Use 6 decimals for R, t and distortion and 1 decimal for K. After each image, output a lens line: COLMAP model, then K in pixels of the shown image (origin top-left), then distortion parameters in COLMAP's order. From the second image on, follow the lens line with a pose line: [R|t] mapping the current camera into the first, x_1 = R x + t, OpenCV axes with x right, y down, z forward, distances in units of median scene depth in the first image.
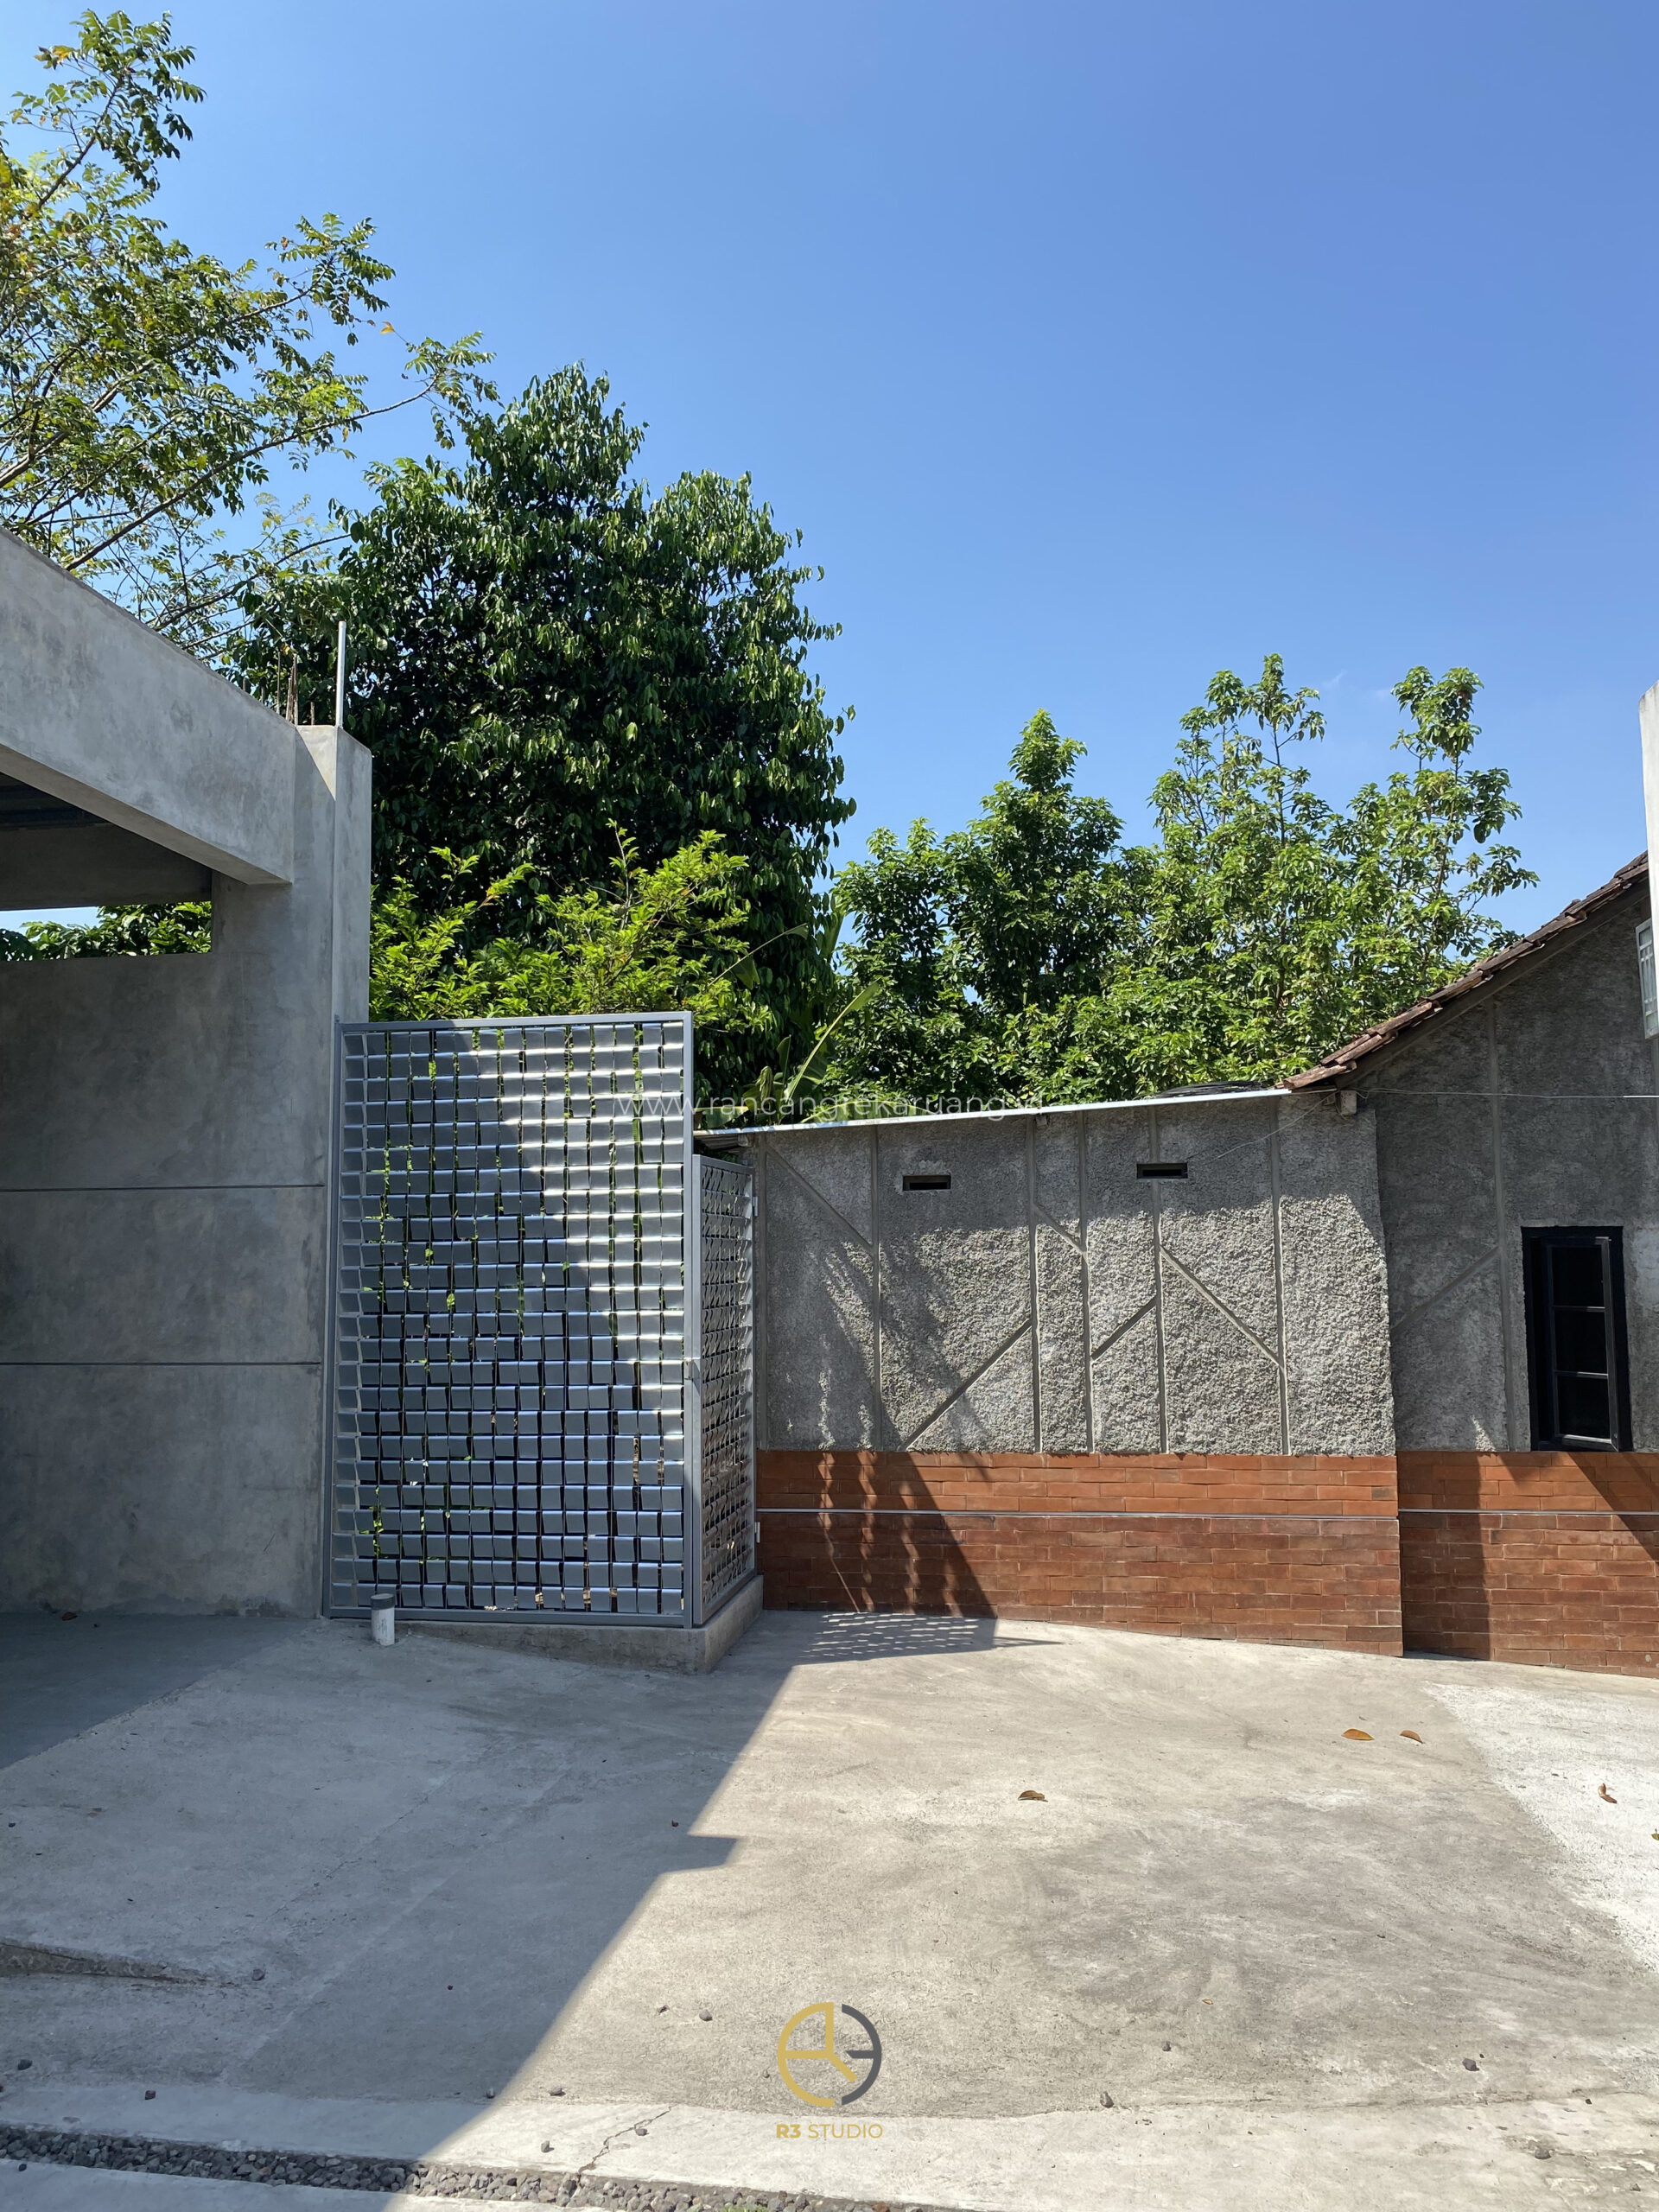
lens RADIAL K [[1676.0, 0, 830.4], [0, 1676.0, 1144.4], [0, 0, 1]] dist [0.066213, -0.003789]
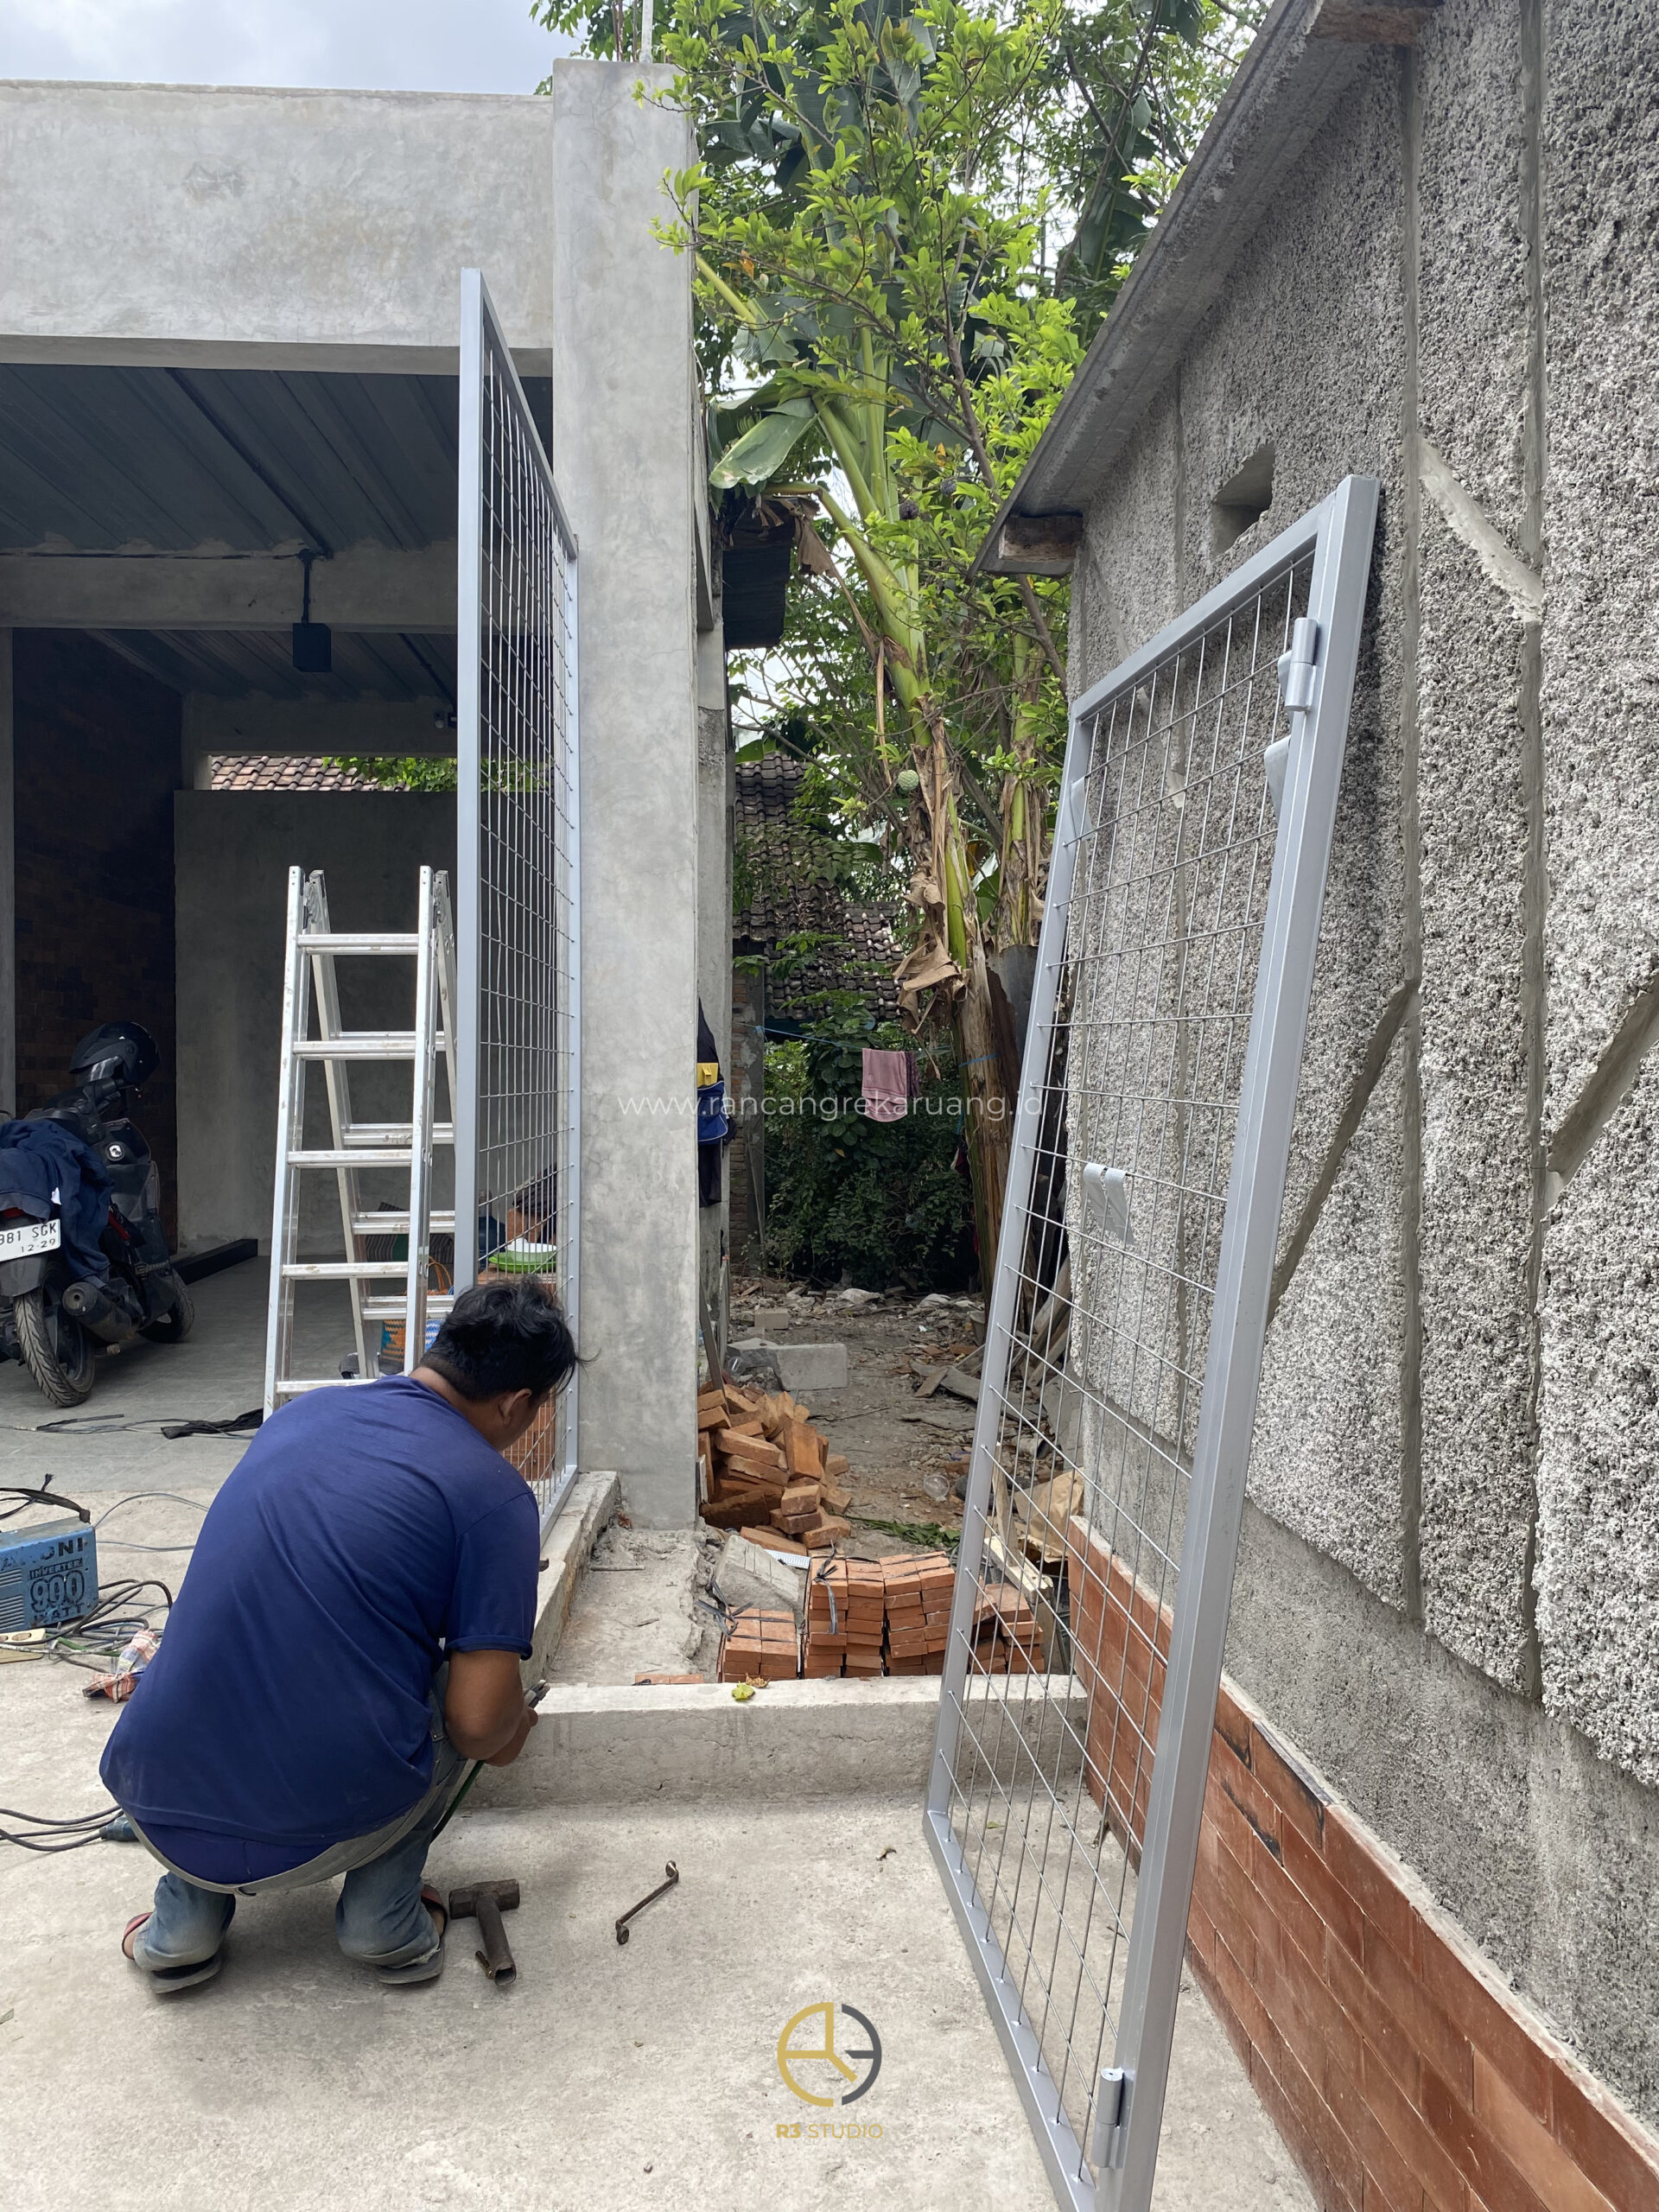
lens RADIAL K [[1694.6, 0, 832.2], [0, 1694.6, 1087.8], [0, 0, 1]] dist [0.026443, -0.027077]
pose [[0.204728, 0.016704, -0.978676, 0.320148], [0.068245, 0.997178, 0.031296, 0.105747], [0.976437, -0.073197, 0.203011, 0.887679]]
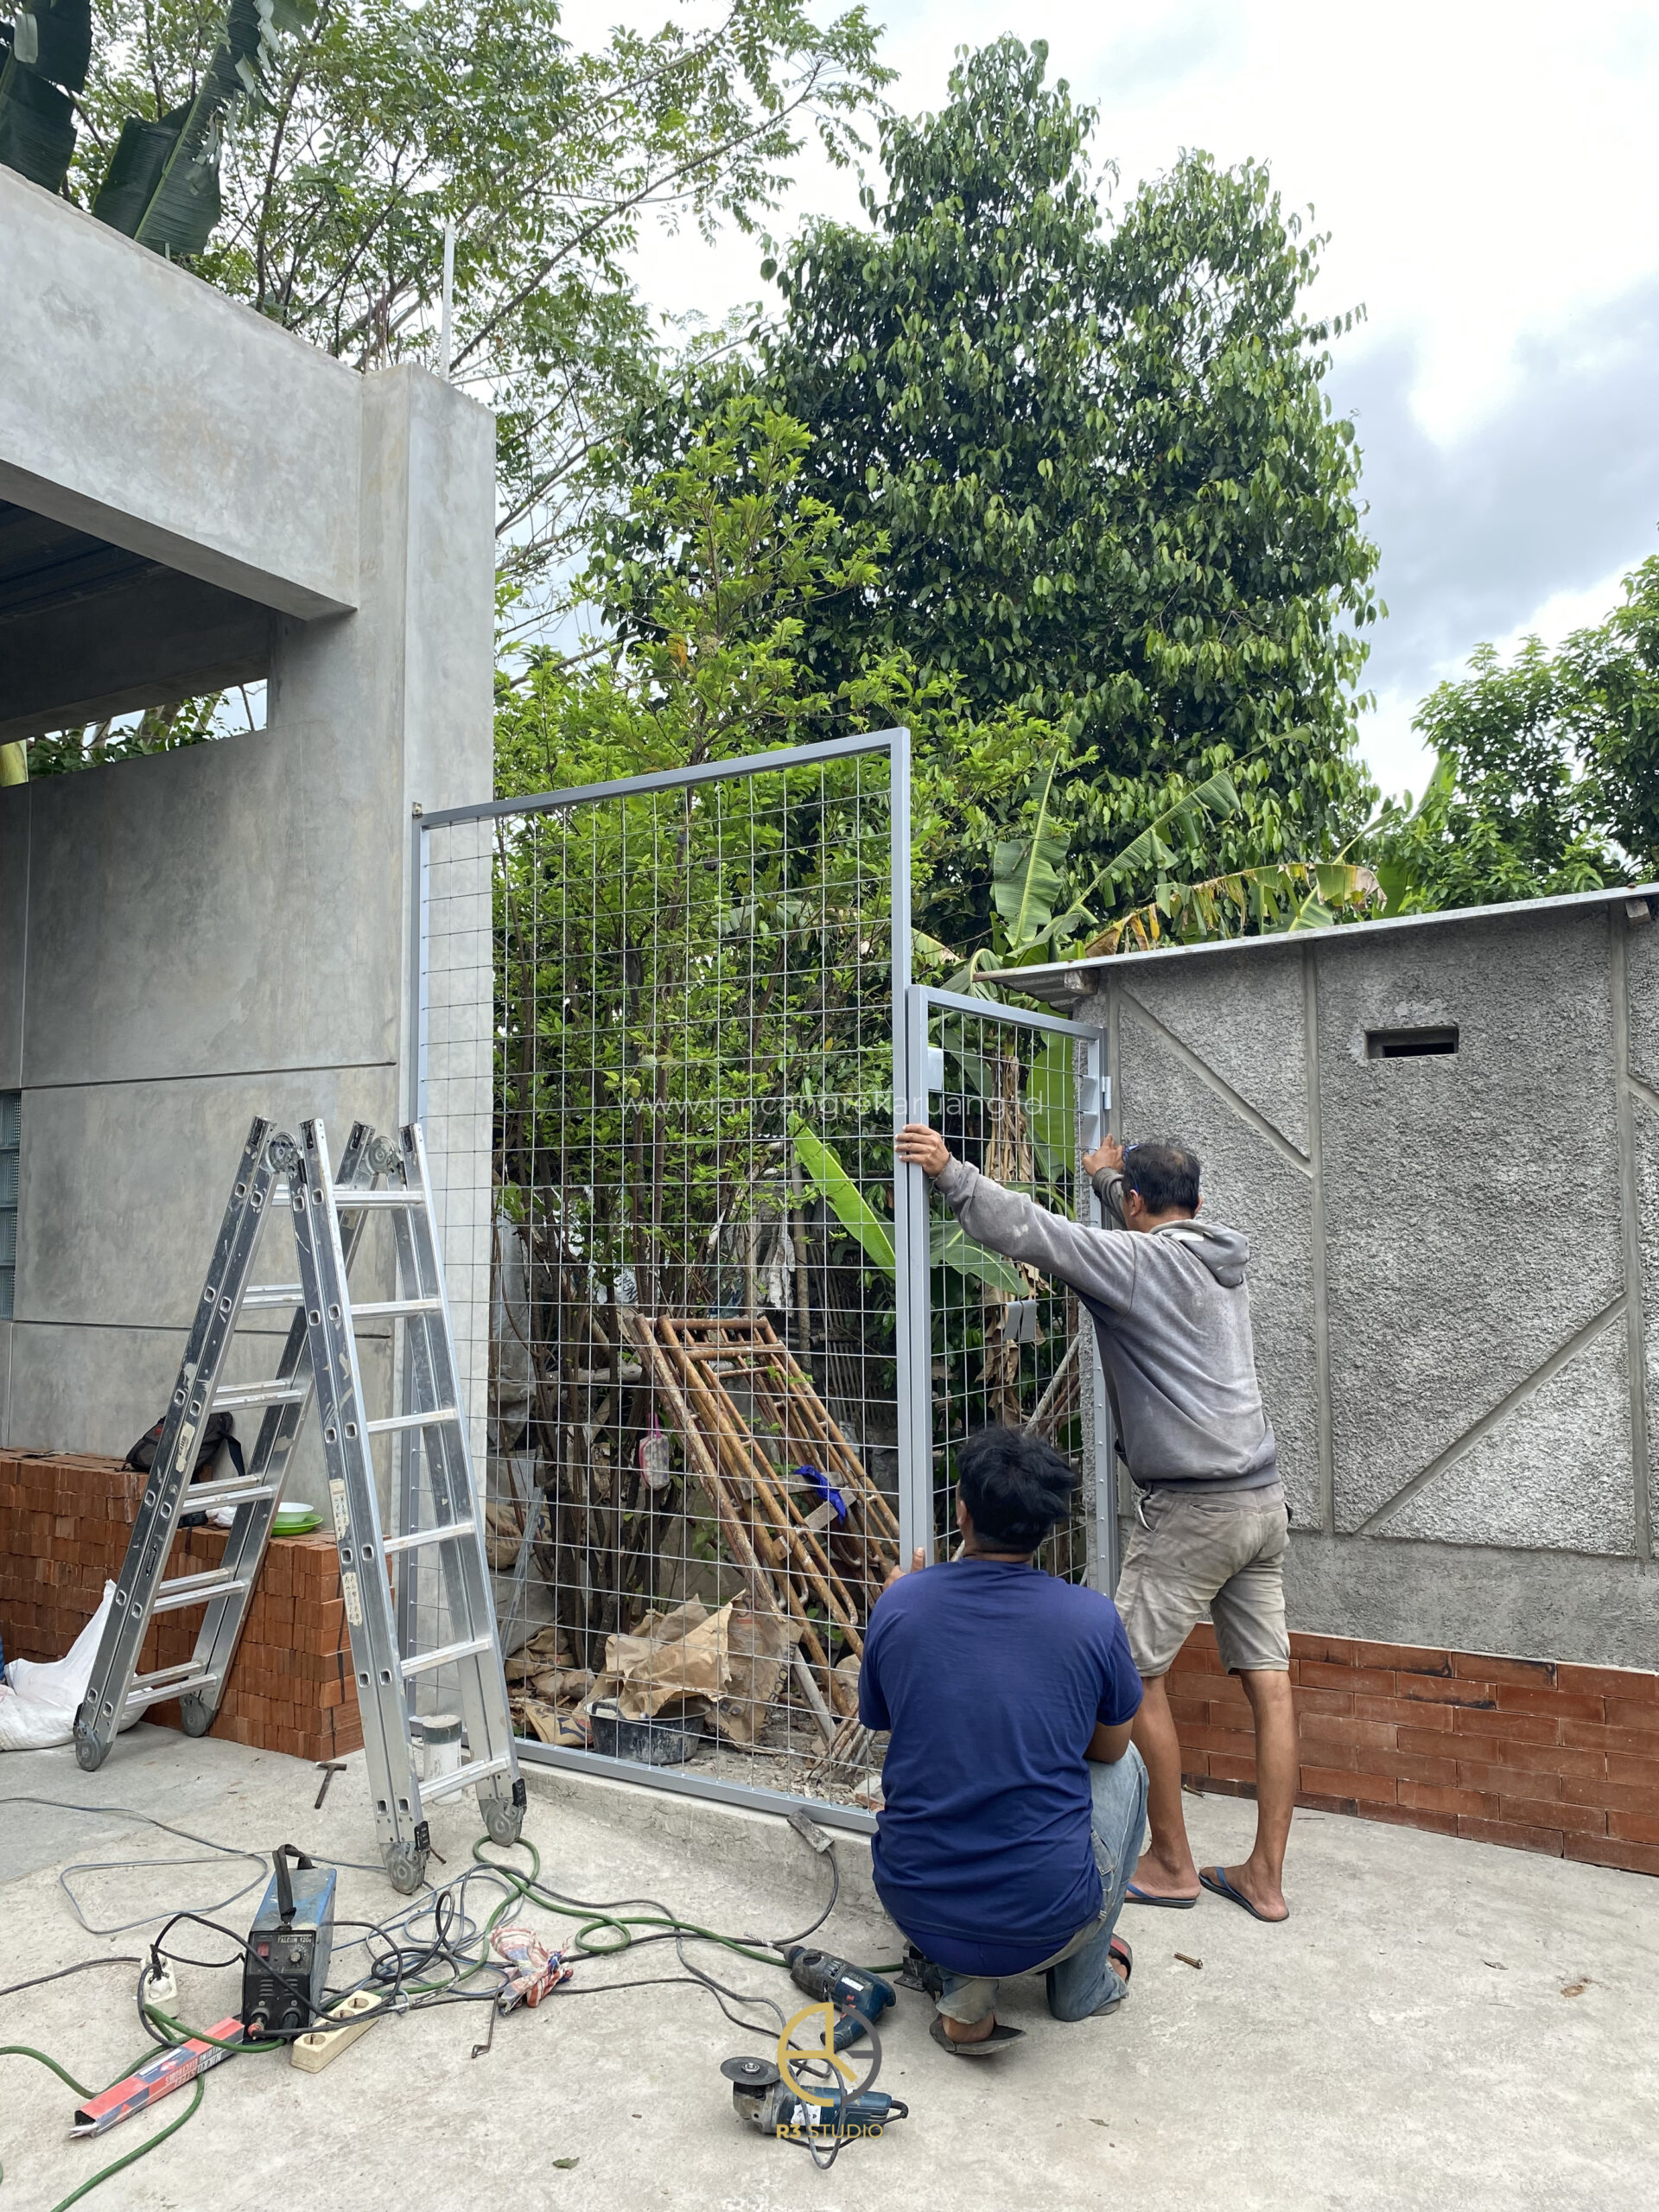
lens RADIAL K [[1698.3, 0, 823.8], [0, 1698.3, 1100.6], [0, 0, 1]] dist [0.005758, -0.000553]
pose [[0.929881, -0.020787, -0.367271, 0.084412], [0.021530, 0.999766, -0.002076, 0.039824], [0.367229, -0.005977, 0.930111, 0.417807]]
